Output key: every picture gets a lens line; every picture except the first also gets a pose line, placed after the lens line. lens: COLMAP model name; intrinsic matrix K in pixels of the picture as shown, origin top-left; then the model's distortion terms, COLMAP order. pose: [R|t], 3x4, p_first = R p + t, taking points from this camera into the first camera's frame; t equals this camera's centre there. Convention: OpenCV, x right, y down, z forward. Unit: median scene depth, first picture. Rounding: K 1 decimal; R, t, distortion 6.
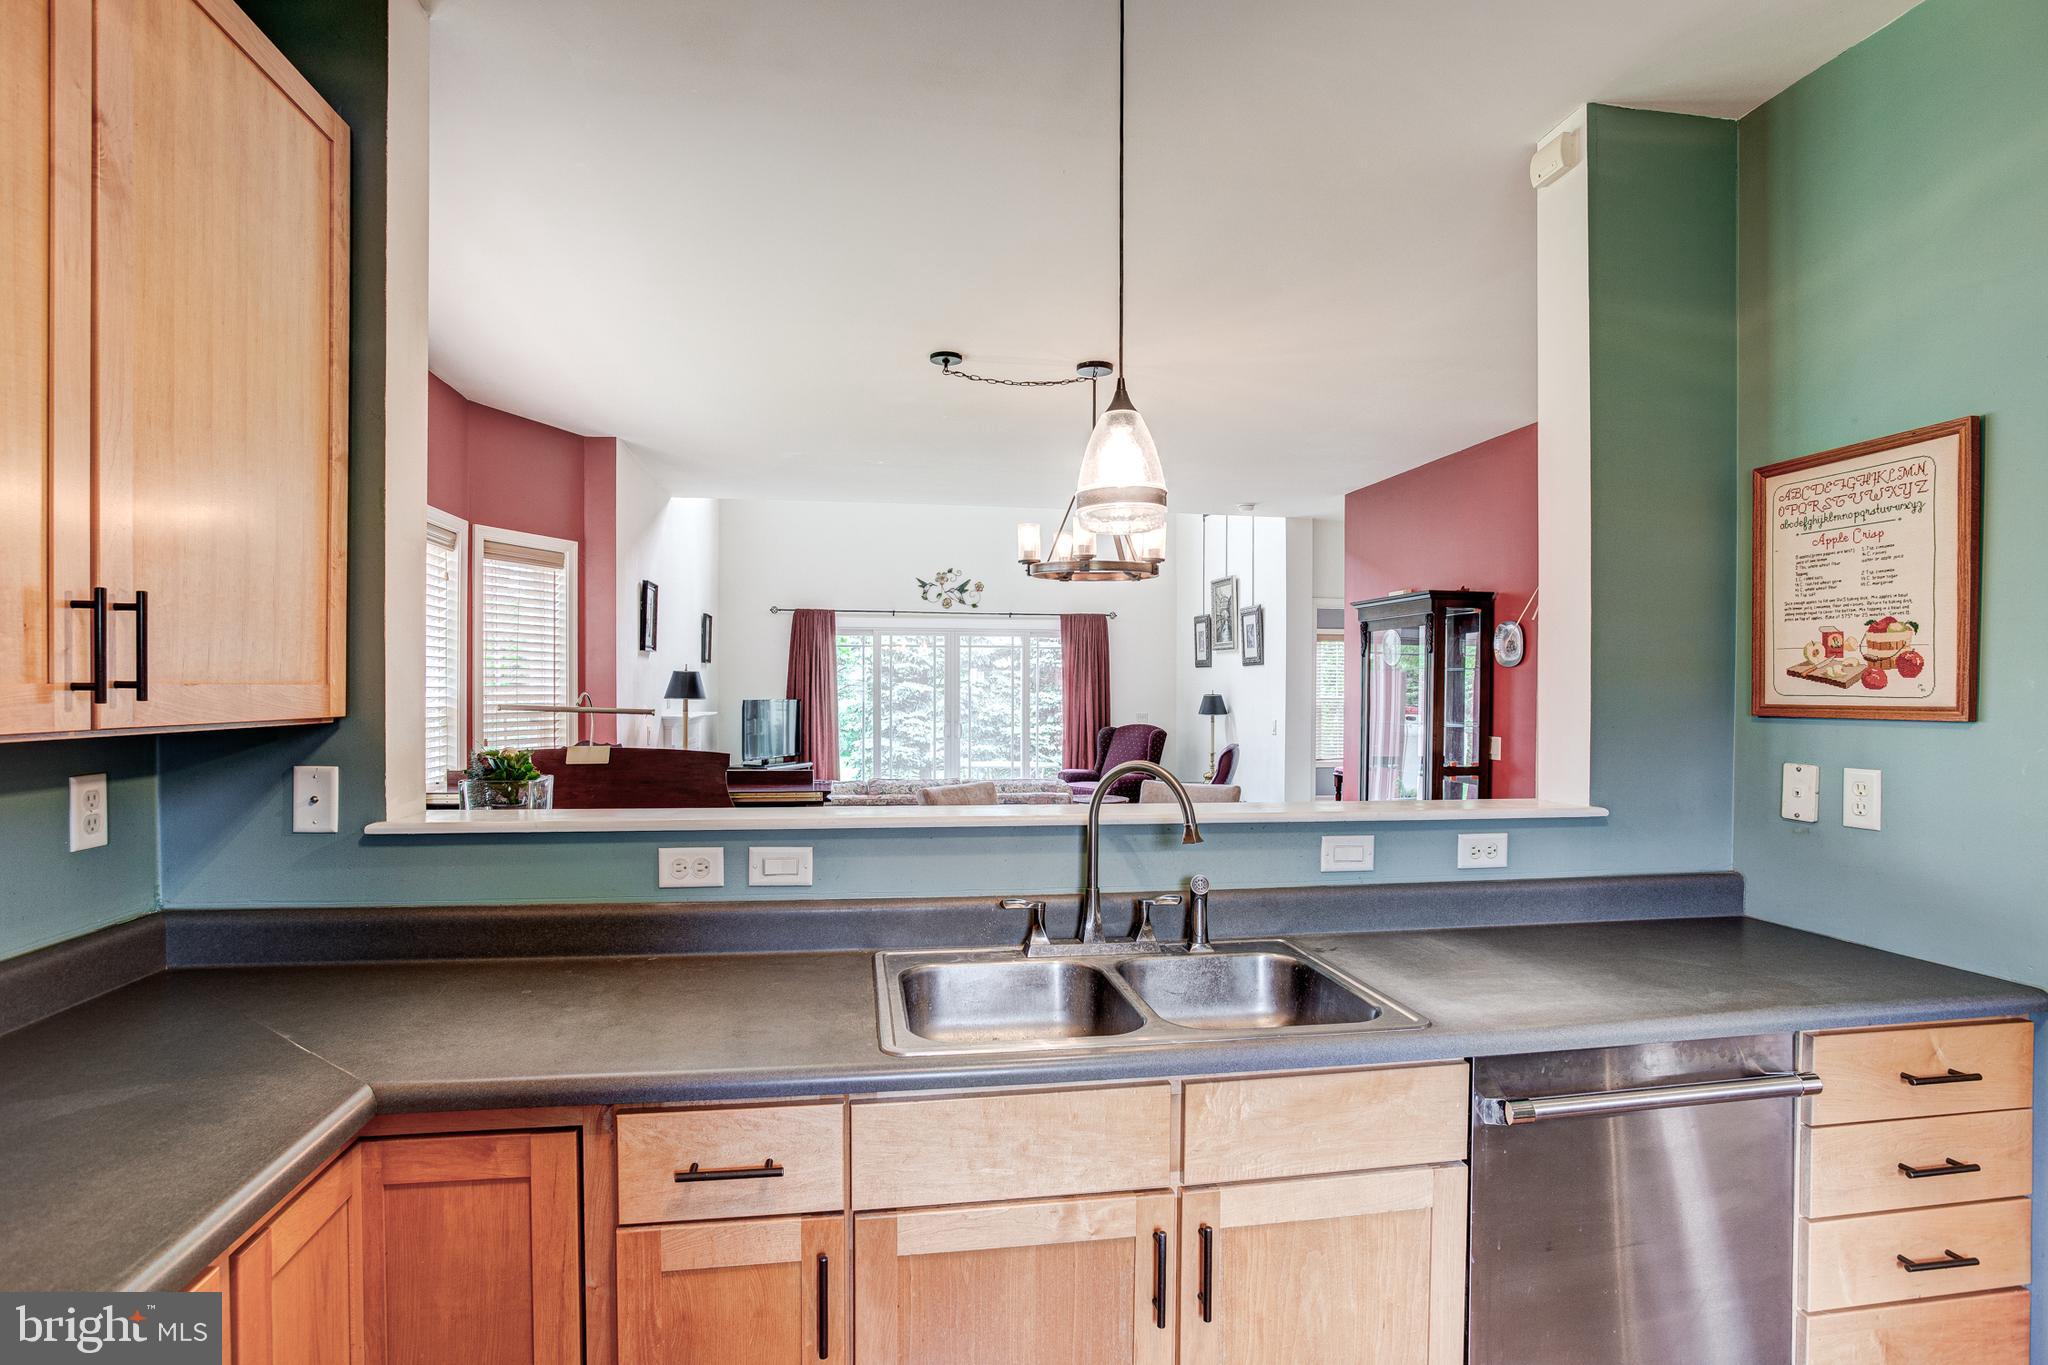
lens RADIAL K [[1027.1, 0, 1025.0], [0, 1027.1, 670.0], [0, 0, 1]] dist [-0.062909, 0.032425]
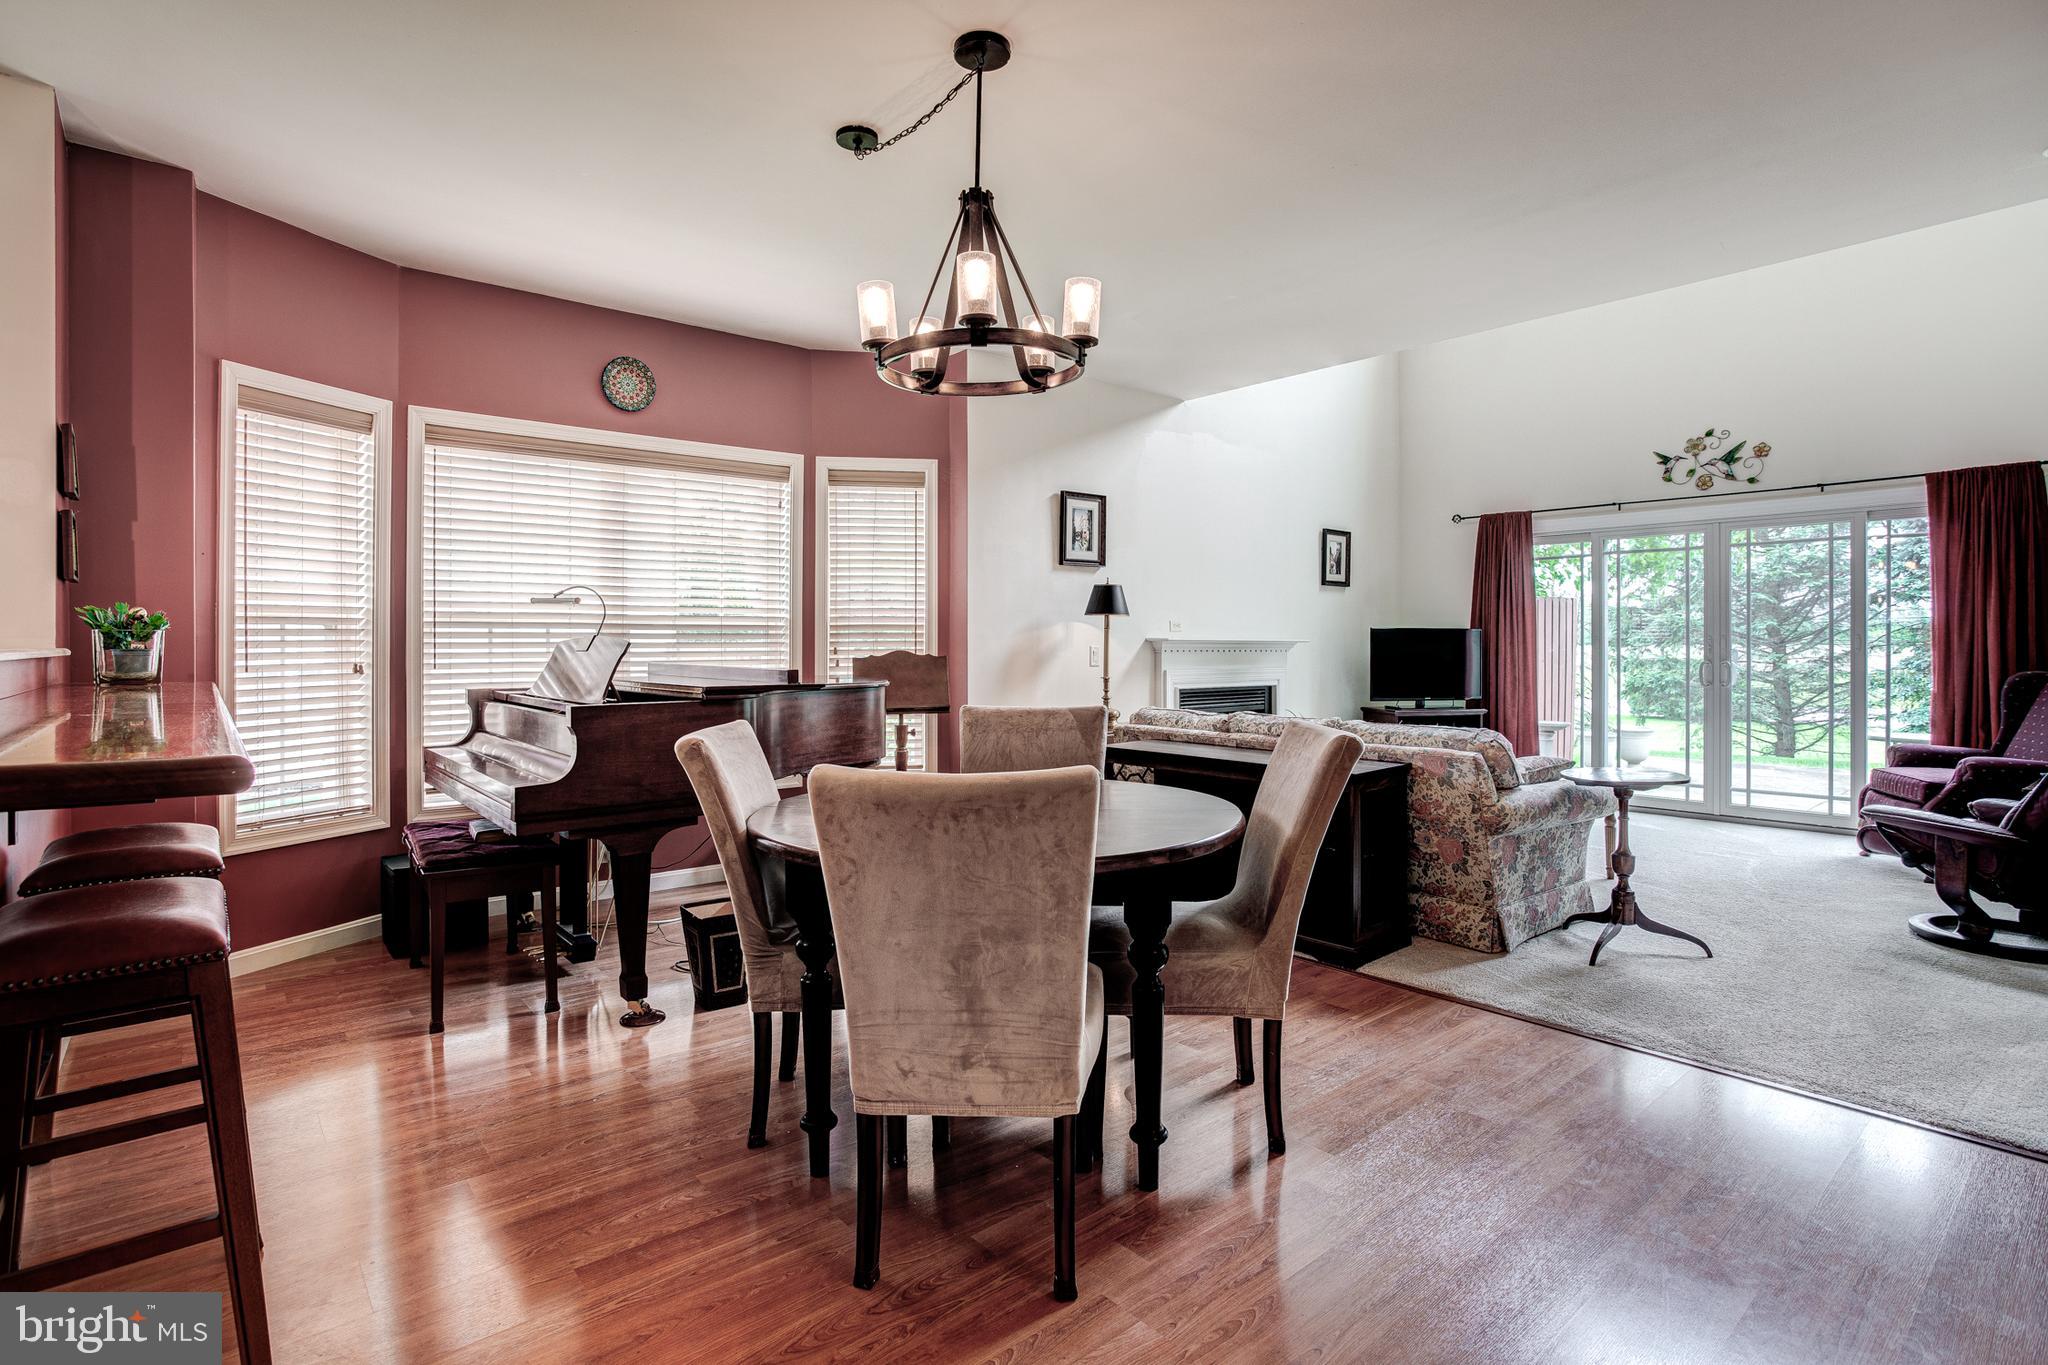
lens RADIAL K [[1015.7, 0, 1021.7], [0, 1015.7, 646.1], [0, 0, 1]] dist [-0.065109, 0.031626]
pose [[0.508606, -0.003739, -0.860991, 0.478656], [0.017456, 0.999830, 0.005970, 0.056610], [0.860822, -0.018066, 0.508585, 0.544626]]
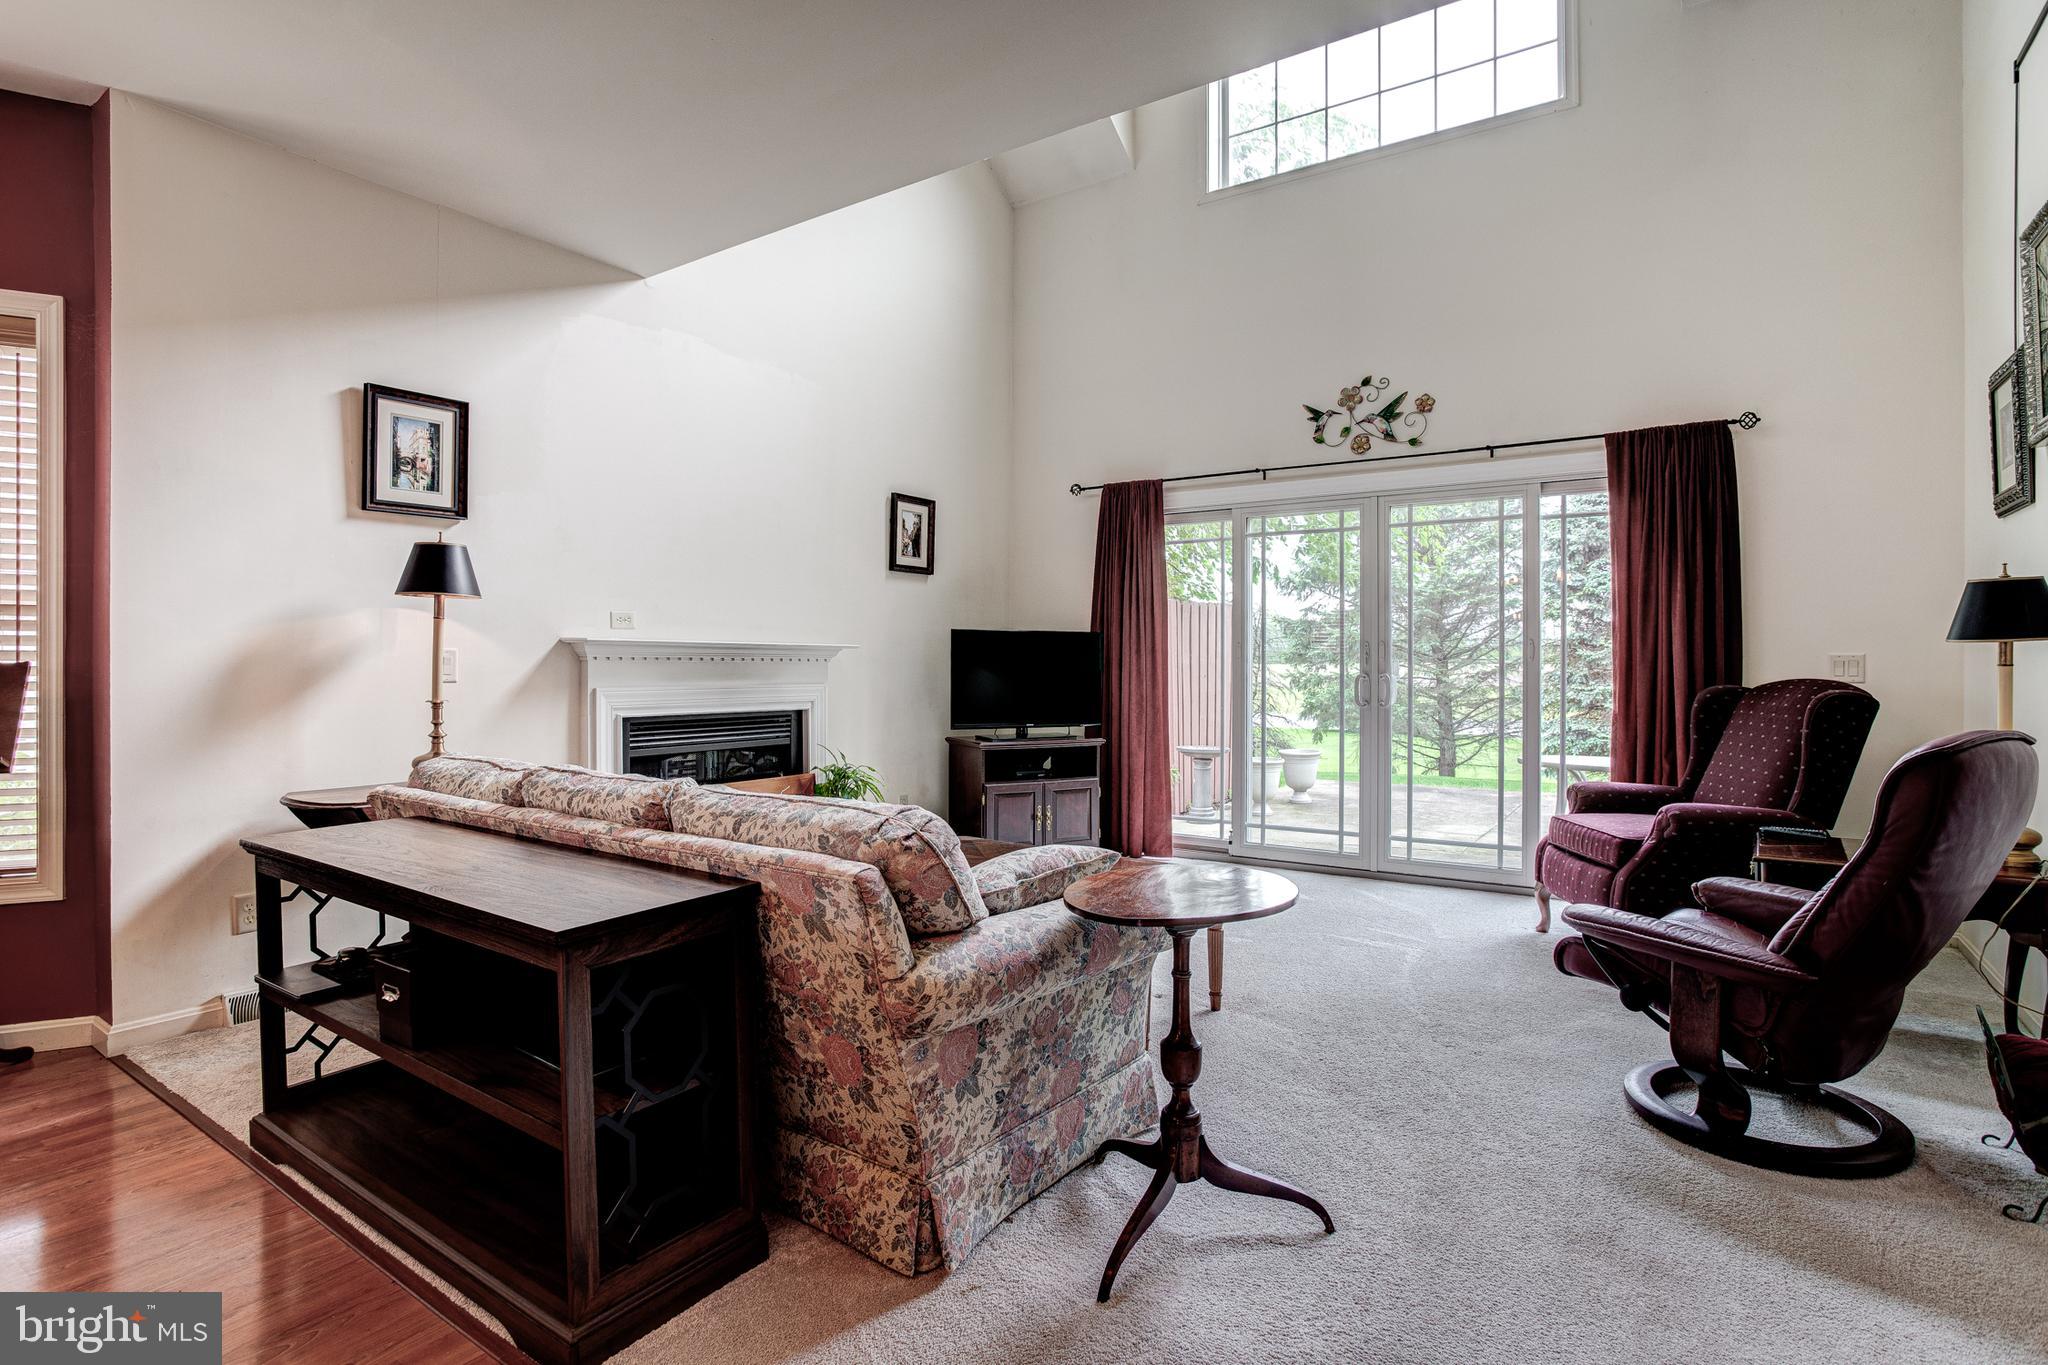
lens RADIAL K [[1027.1, 0, 1025.0], [0, 1027.1, 670.0], [0, 0, 1]] dist [-0.062909, 0.032425]
pose [[0.717060, 0.001171, -0.697010, 0.305826], [0.013852, 0.999777, 0.015929, 0.073251], [0.696874, -0.021077, 0.716884, 0.965290]]
